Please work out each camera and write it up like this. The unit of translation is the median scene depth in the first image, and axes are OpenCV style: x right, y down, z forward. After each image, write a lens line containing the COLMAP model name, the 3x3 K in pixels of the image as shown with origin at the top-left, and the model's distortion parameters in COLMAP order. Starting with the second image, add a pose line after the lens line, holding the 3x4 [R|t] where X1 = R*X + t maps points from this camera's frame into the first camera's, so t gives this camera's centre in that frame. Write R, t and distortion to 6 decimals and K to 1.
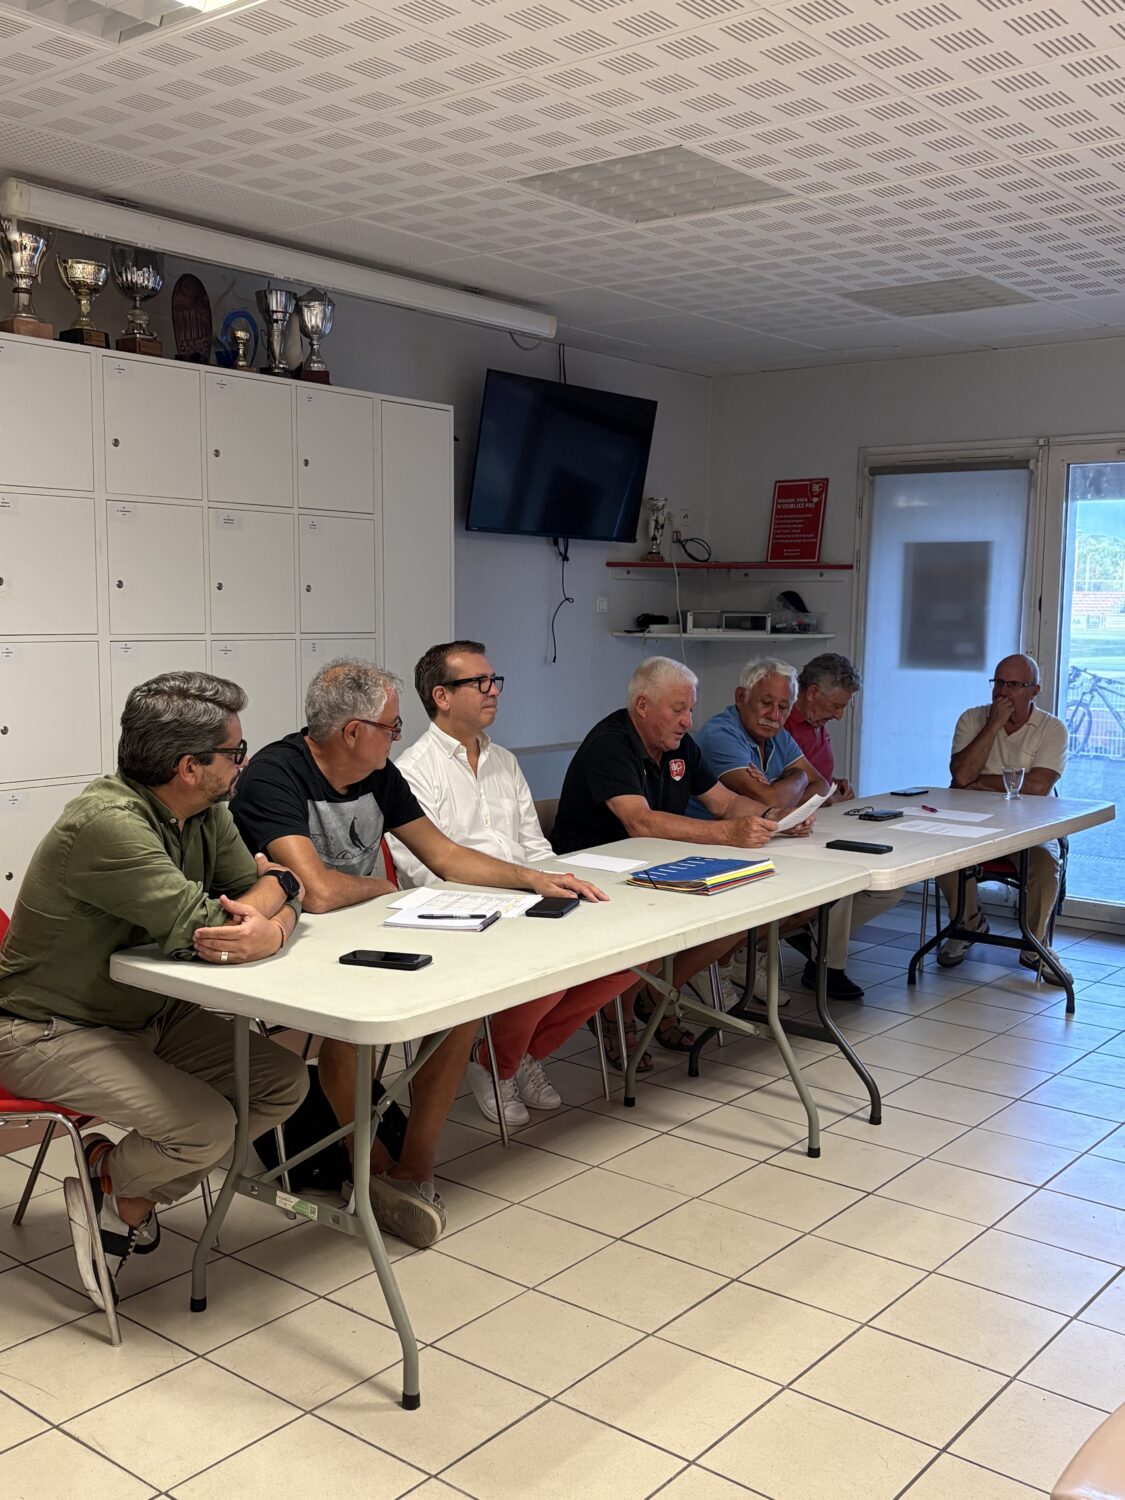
lens RADIAL K [[1499.8, 0, 562.1], [0, 1499.8, 752.3], [0, 0, 1]] dist [-0.001600, 0.000000]
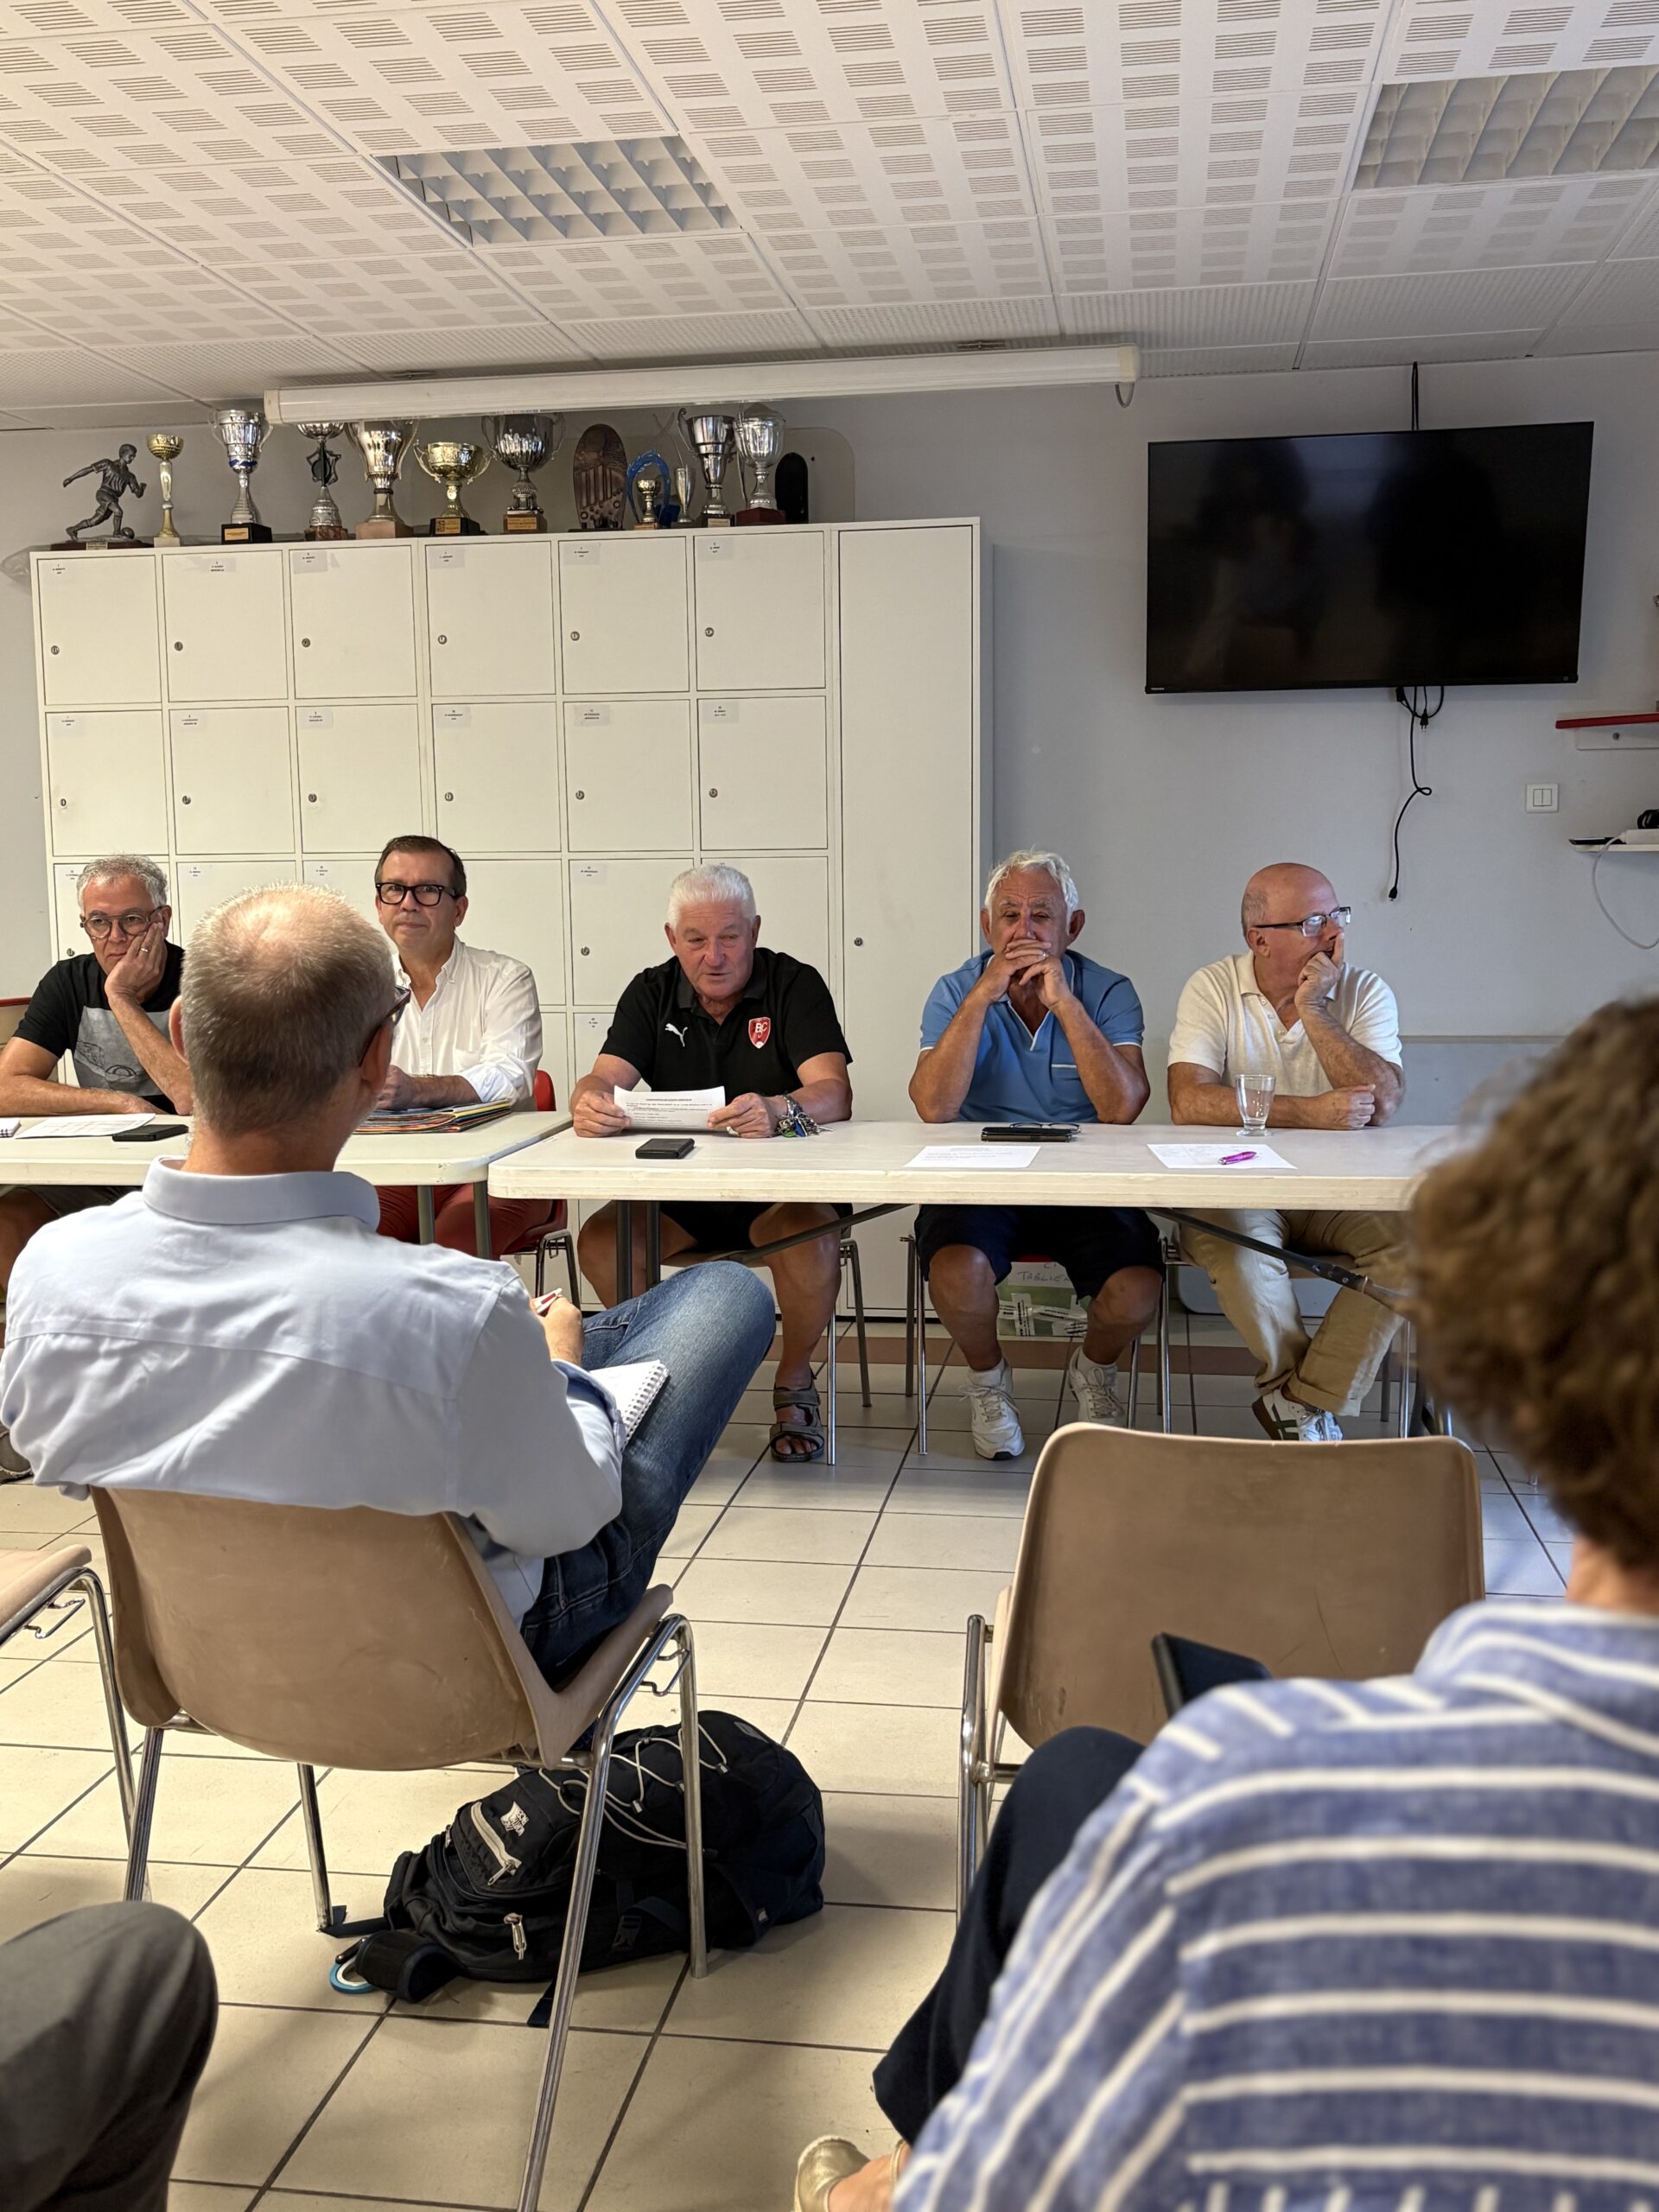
lens RADIAL K [[2072.6, 0, 823.2], [0, 2072.6, 1115.1], [0, 0, 1]] dist [0.030472, 0.000000]
pose [[0.500237, 0.081289, -0.862064, 0.861829], [-0.064481, 0.996316, 0.056532, -0.005405], [0.863484, 0.027308, 0.503636, 0.531433]]
